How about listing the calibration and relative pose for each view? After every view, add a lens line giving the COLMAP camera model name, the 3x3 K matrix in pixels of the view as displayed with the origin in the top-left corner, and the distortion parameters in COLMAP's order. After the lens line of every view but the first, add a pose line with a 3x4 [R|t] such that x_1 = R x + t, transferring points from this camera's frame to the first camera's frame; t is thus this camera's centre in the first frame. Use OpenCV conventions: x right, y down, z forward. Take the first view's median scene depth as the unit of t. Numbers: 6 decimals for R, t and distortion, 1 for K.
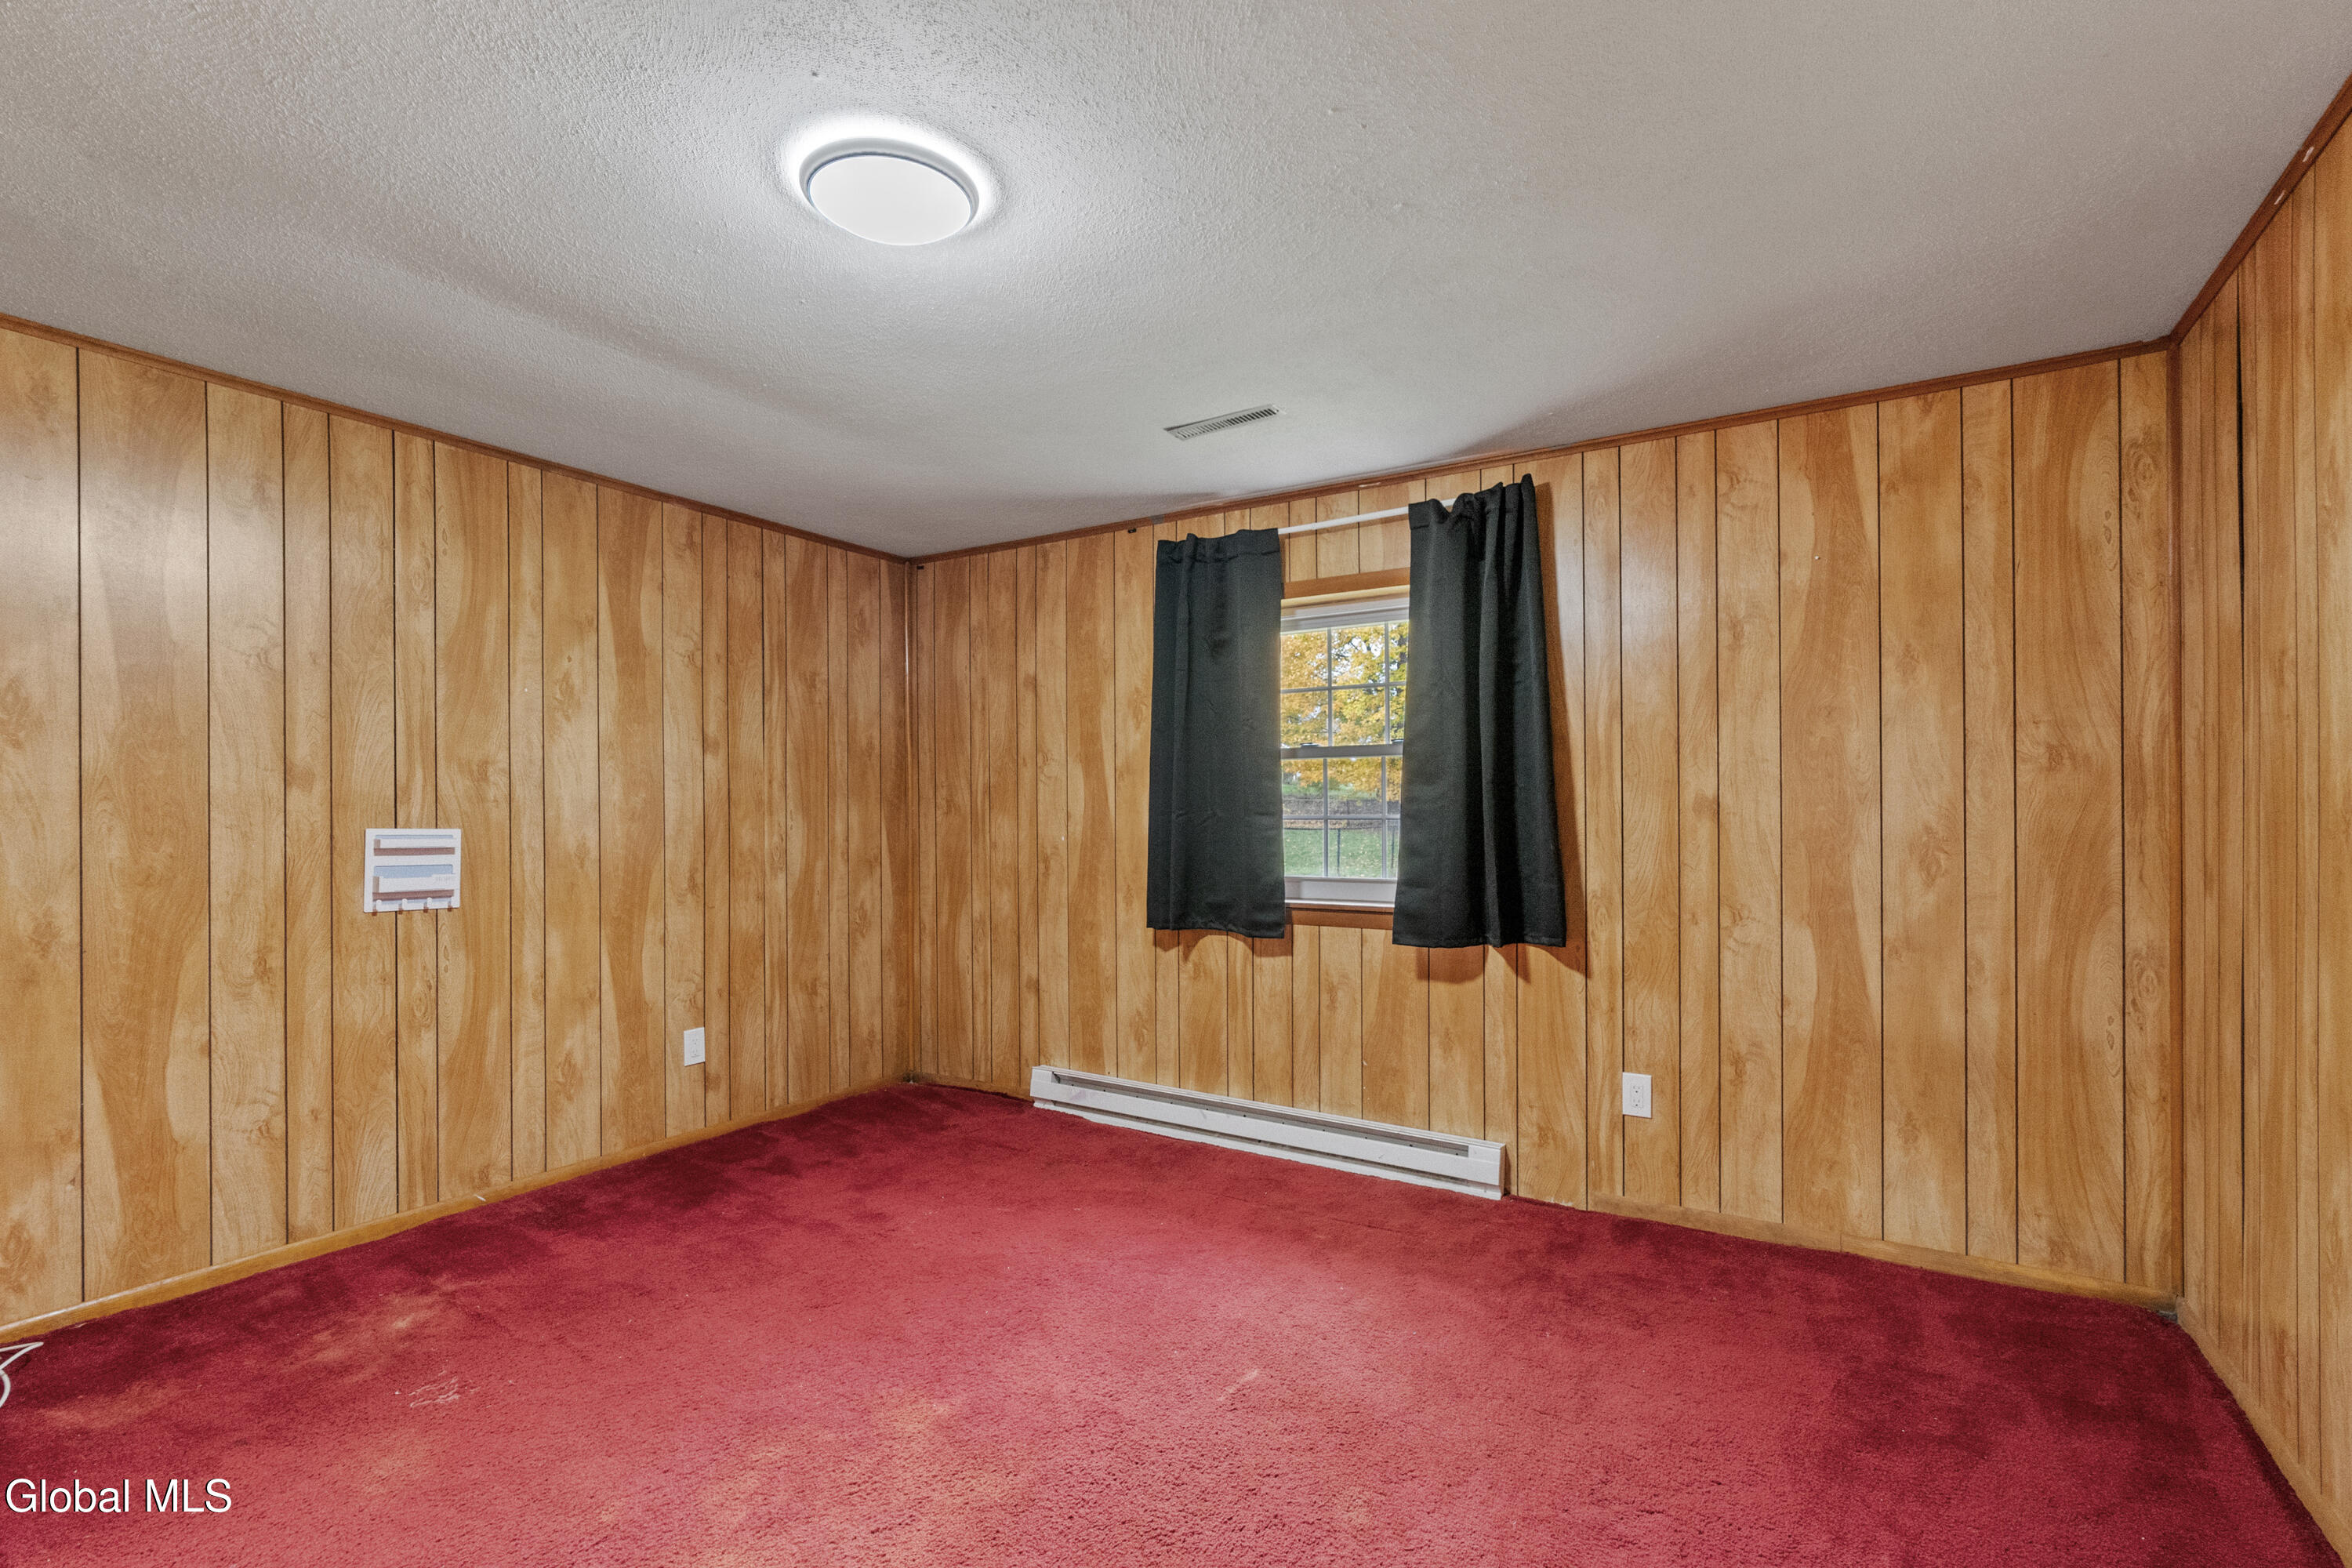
lens RADIAL K [[1067.1, 0, 1175.9], [0, 1067.1, 794.7], [0, 0, 1]] dist [-0.013930, 0.006199]
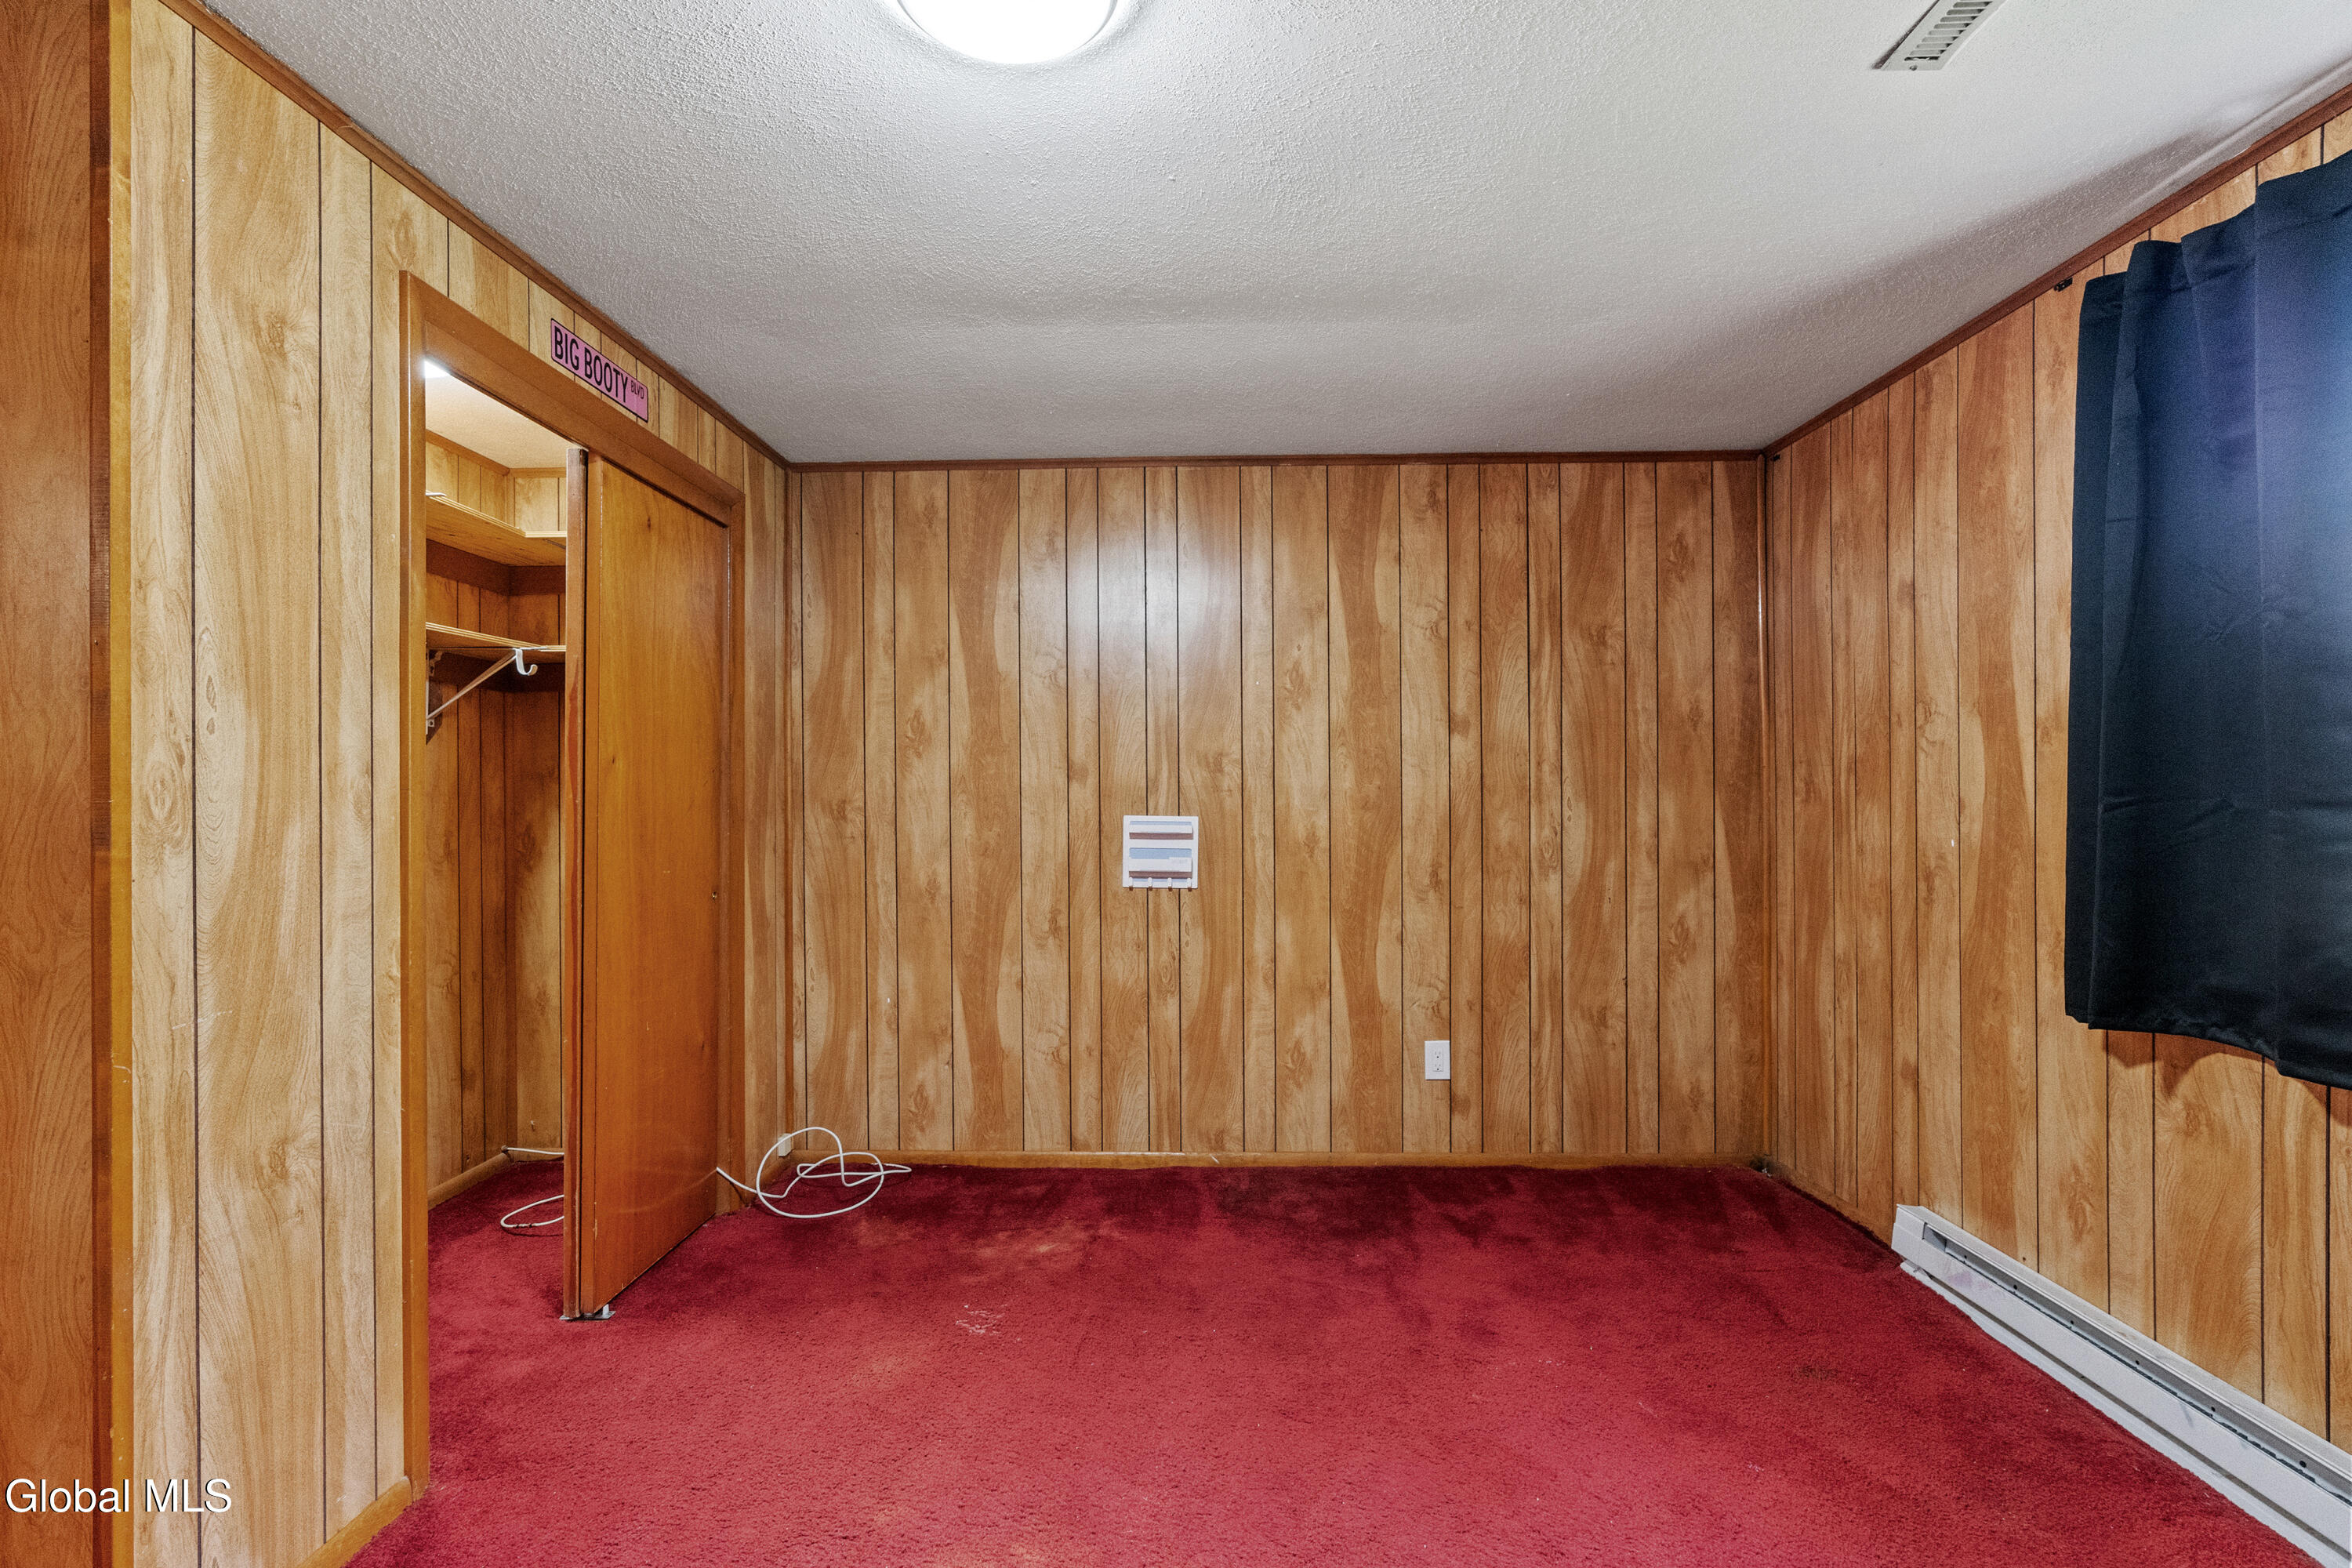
lens RADIAL K [[1067.1, 0, 1174.3], [0, 1067.1, 795.8], [0, 0, 1]] dist [-0.013930, 0.006199]
pose [[0.499695, -0.003078, -0.866196, 0.228403], [0.016900, 0.999838, 0.006196, 0.003474], [0.866036, -0.017735, 0.499666, 0.375341]]
